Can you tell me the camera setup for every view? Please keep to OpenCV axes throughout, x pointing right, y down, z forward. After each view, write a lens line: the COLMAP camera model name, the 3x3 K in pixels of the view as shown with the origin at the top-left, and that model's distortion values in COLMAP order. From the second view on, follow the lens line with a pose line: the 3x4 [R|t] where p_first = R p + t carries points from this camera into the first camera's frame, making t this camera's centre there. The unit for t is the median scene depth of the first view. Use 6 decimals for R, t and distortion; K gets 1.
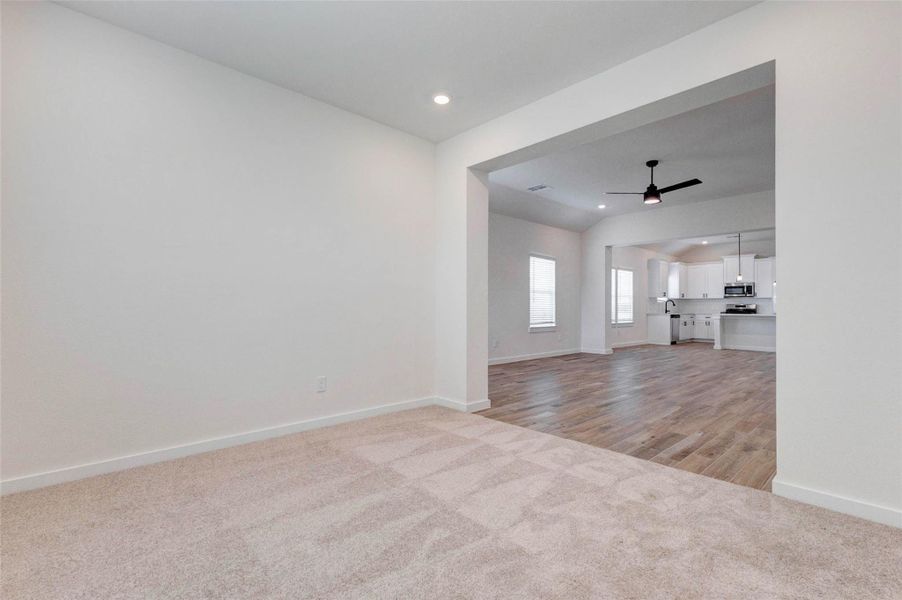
lens RADIAL K [[399.0, 0, 464.6], [0, 399.0, 303.1], [0, 0, 1]] dist [0.002785, 0.000404]
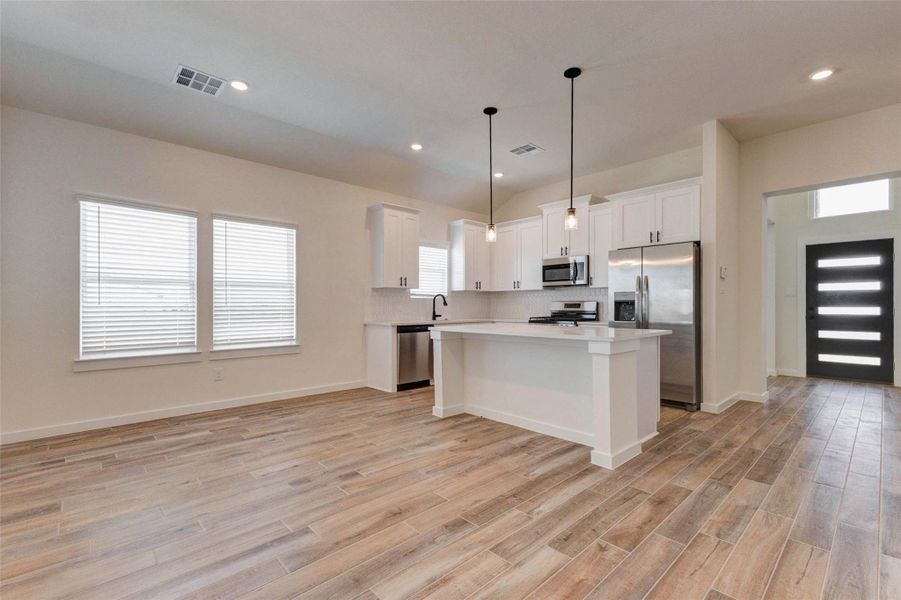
lens RADIAL K [[398.6, 0, 464.1], [0, 398.6, 303.1], [0, 0, 1]] dist [0.002785, 0.000404]
pose [[0.999883, -0.008747, -0.012568, 0.574343], [0.008826, 0.999942, 0.006245, 0.000708], [0.012513, -0.006356, 0.999902, 0.519546]]
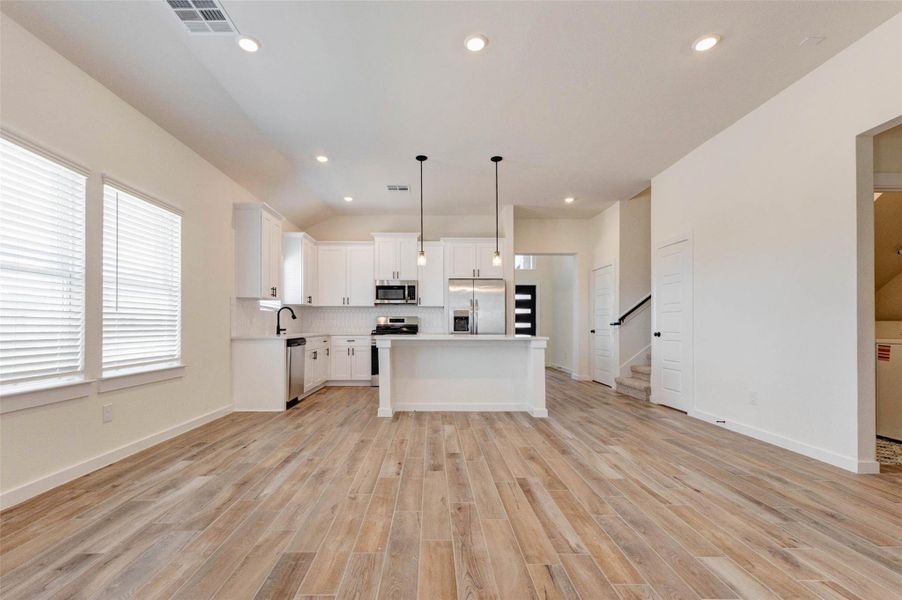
lens RADIAL K [[400.6, 0, 422.3], [0, 400.6, 320.6], [0, 0, 1]] dist [0.002617, 0.000256]
pose [[0.702740, 0.002562, 0.711442, 0.298499], [-0.004489, 0.999990, 0.000833, 0.007664], [-0.711433, -0.003778, 0.702744, 0.566602]]
